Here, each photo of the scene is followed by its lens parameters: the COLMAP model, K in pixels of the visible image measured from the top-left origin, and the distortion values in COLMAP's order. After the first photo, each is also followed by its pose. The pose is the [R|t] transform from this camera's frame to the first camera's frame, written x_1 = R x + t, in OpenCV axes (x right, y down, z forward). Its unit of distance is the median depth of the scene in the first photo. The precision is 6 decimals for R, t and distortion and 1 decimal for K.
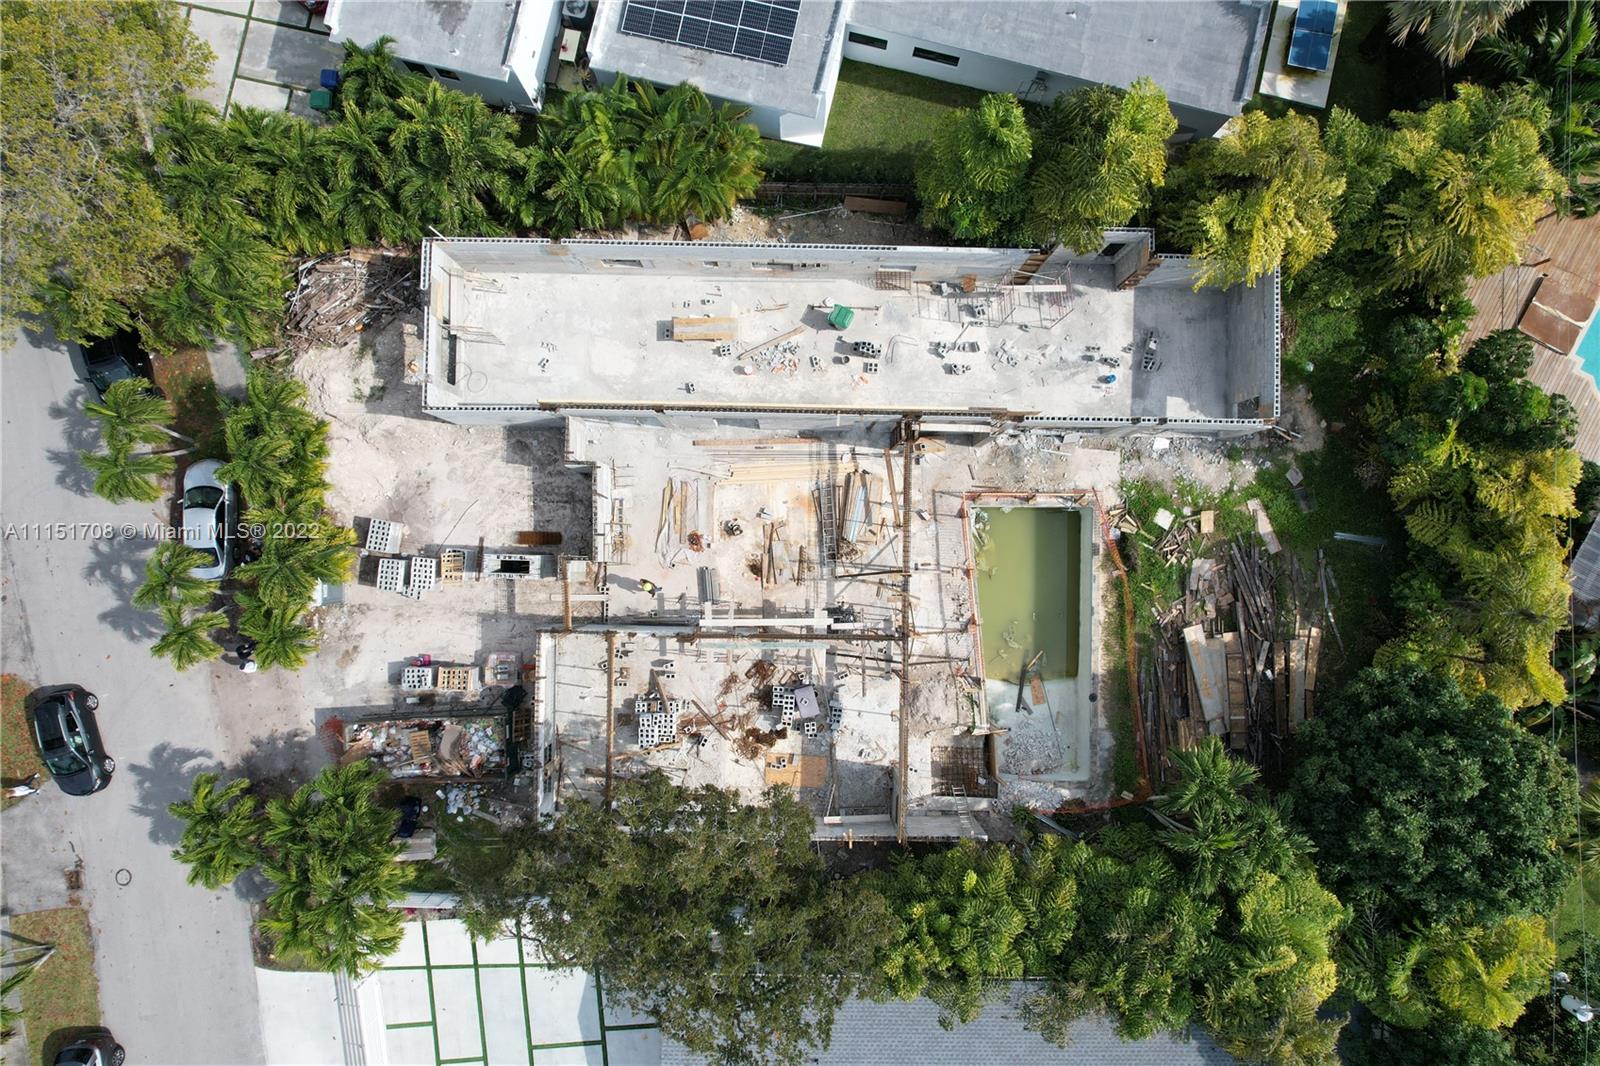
lens RADIAL K [[1018.1, 0, 800.0], [0, 1018.1, 533.0], [0, 0, 1]] dist [-0.081500, 0.066841]
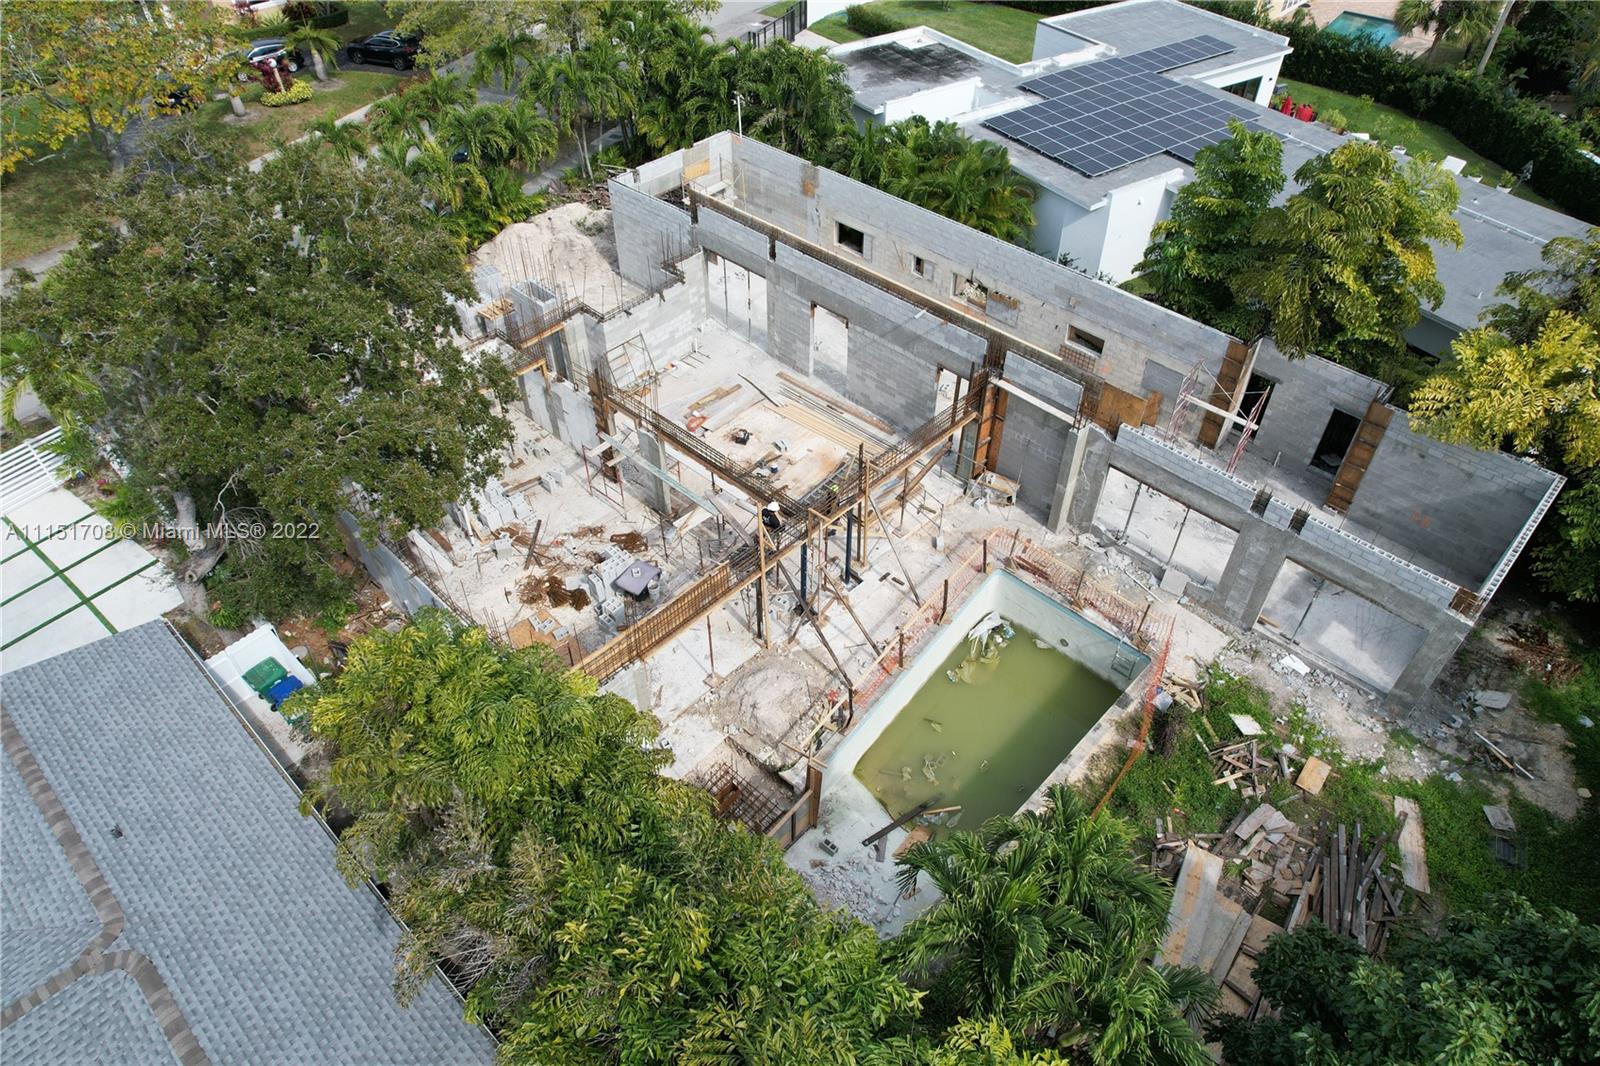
lens RADIAL K [[1018.1, 0, 800.0], [0, 1018.1, 533.0], [0, 0, 1]] dist [-0.081500, 0.066841]
pose [[0.734322, 0.470292, -0.489487, 0.402694], [-0.678359, 0.534465, -0.504159, 0.413528], [0.024512, 0.702262, 0.711496, 0.474722]]
